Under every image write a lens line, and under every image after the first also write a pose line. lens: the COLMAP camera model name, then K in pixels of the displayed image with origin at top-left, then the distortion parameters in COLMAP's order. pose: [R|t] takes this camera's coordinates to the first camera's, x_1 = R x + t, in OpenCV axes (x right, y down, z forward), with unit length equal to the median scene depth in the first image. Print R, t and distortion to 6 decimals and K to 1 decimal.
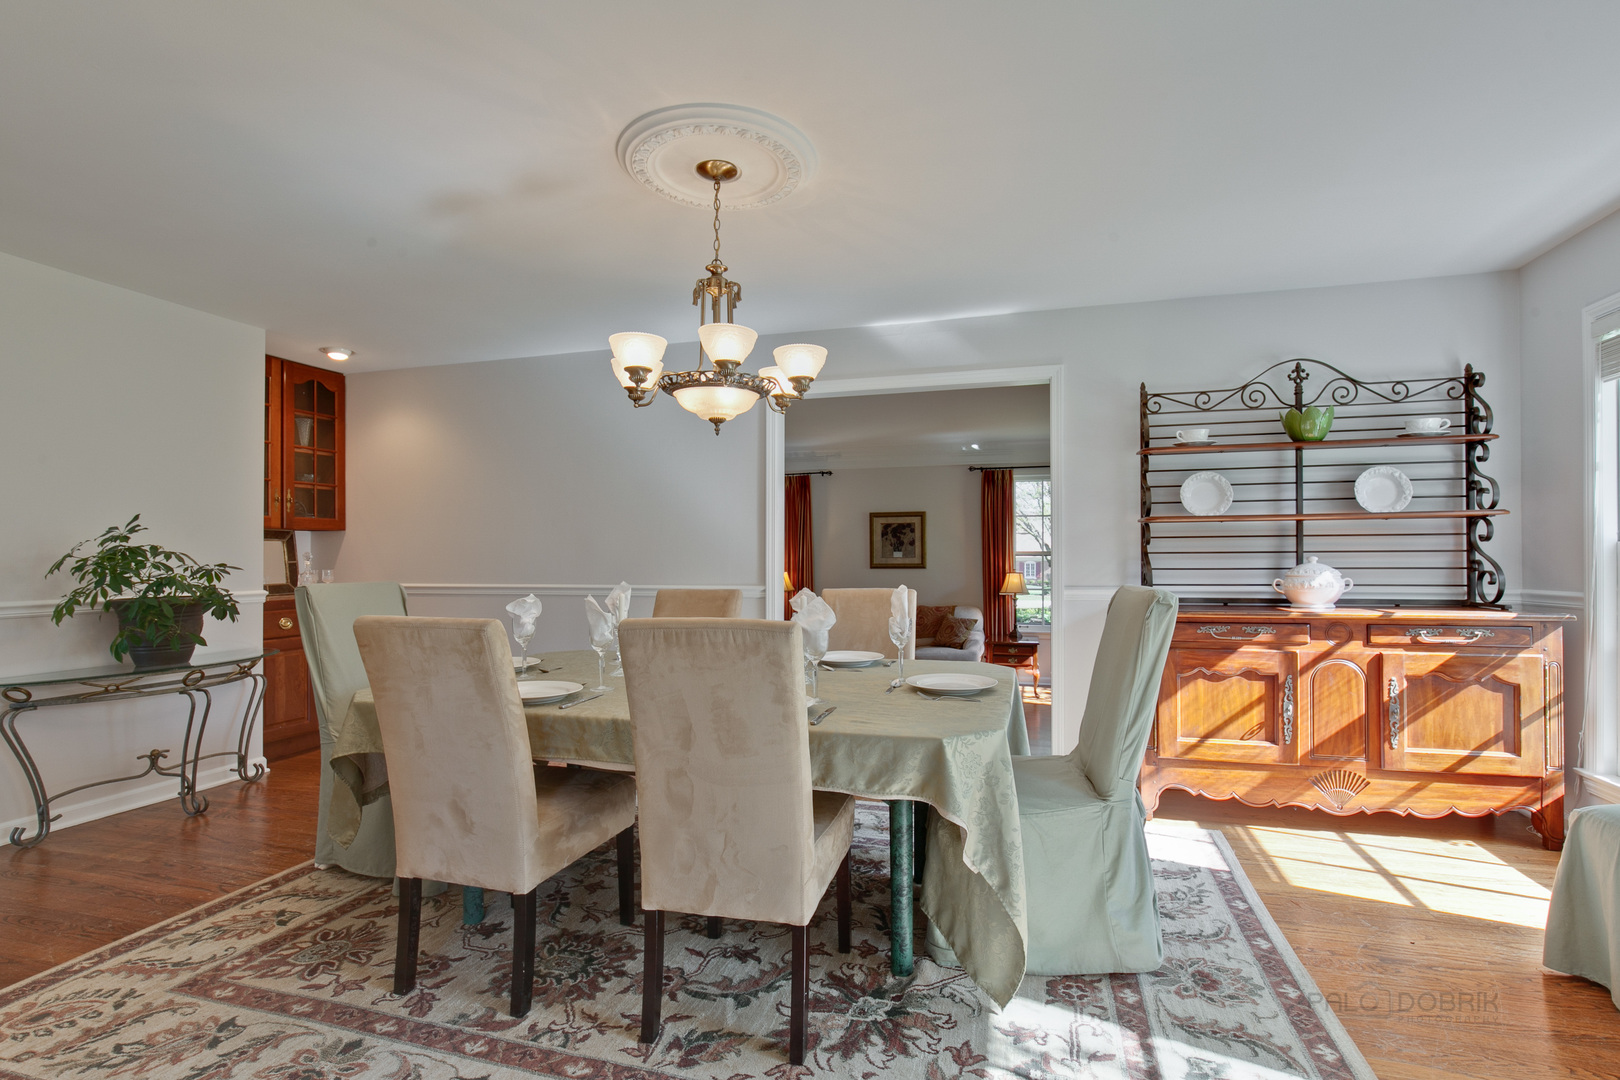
lens RADIAL K [[754.0, 0, 835.2], [0, 754.0, 546.2], [0, 0, 1]] dist [-0.011843, 0.004235]
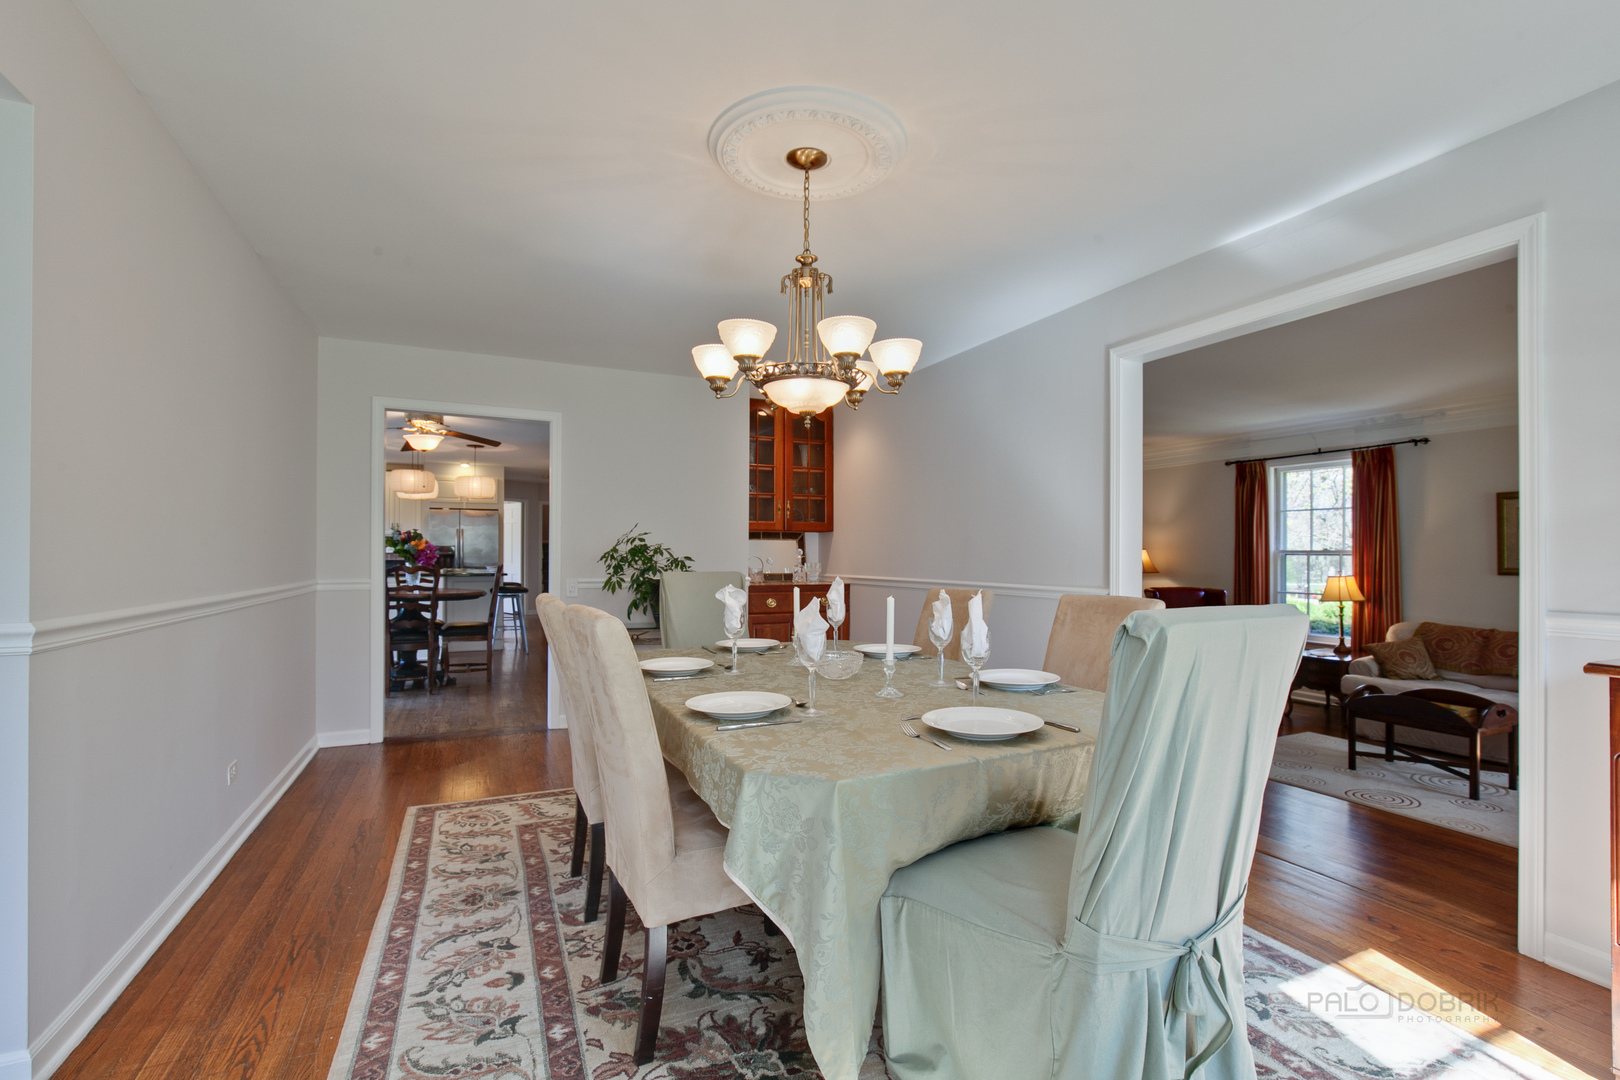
lens RADIAL K [[754.0, 0, 821.7], [0, 754.0, 546.7], [0, 0, 1]] dist [-0.011843, 0.004235]
pose [[0.647709, -0.001452, -0.761887, 0.686173], [0.002979, 0.999995, 0.000626, 0.006391], [0.761882, -0.002675, 0.647710, 0.433589]]
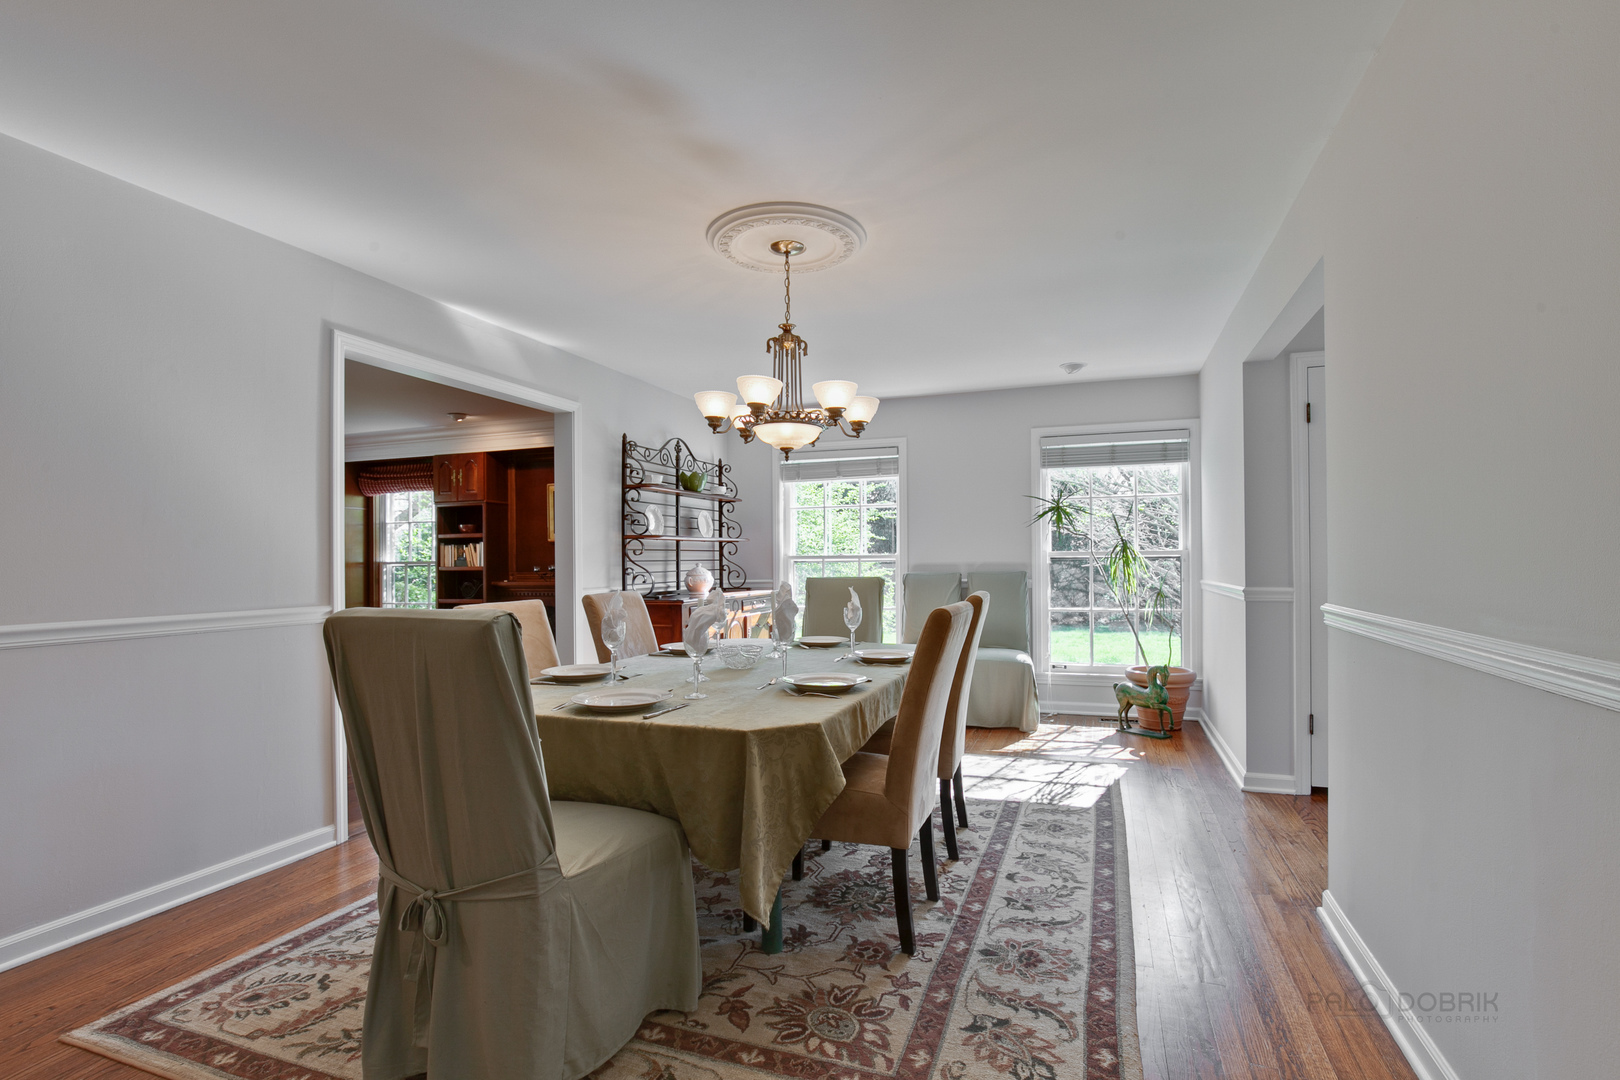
lens RADIAL K [[769.6, 0, 810.4], [0, 769.6, 549.8], [0, 0, 1]] dist [-0.004652, 0.000041]
pose [[0.083446, 0.018959, 0.996332, -1.595633], [0.003799, 0.999806, -0.019343, 0.028365], [-0.996505, 0.005399, 0.083358, 0.975150]]
